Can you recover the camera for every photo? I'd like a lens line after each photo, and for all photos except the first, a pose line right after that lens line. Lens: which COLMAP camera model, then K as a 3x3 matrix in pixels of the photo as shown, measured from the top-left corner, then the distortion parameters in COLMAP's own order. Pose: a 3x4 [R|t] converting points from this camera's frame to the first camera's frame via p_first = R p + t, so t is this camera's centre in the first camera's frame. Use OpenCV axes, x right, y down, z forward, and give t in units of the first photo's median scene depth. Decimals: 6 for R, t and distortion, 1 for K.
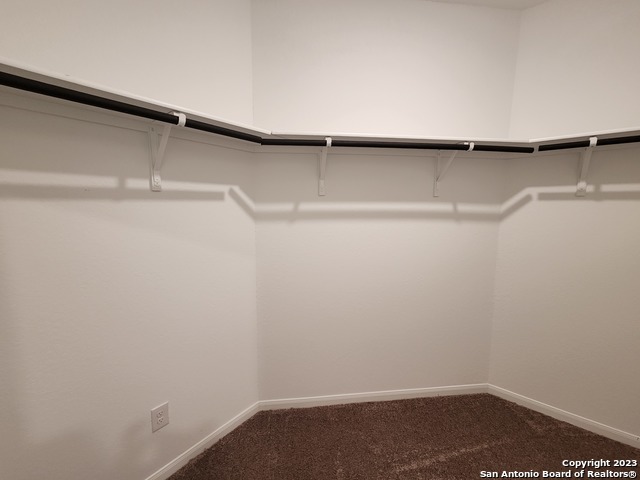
lens RADIAL K [[261.9, 0, 320.0], [0, 261.9, 245.1], [0, 0, 1]] dist [-0.001479, -0.001157]
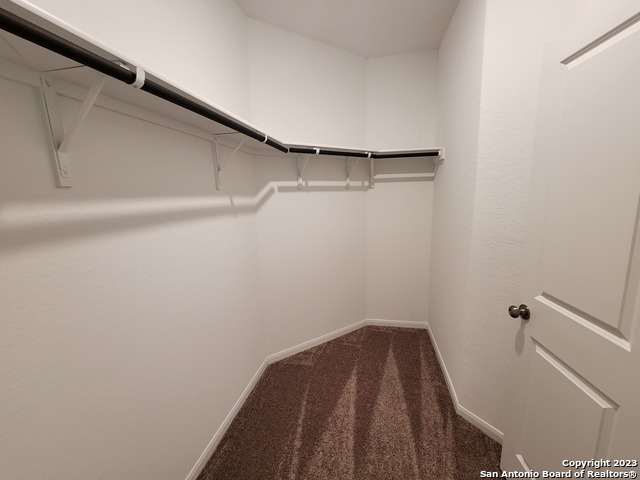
lens RADIAL K [[261.9, 0, 320.6], [0, 261.9, 238.5], [0, 0, 1]] dist [-0.001479, -0.001157]
pose [[0.305496, -0.174693, 0.936031, -0.303061], [0.175175, 0.976559, 0.125084, -0.079438], [-0.935941, 0.125757, 0.328937, 0.442367]]
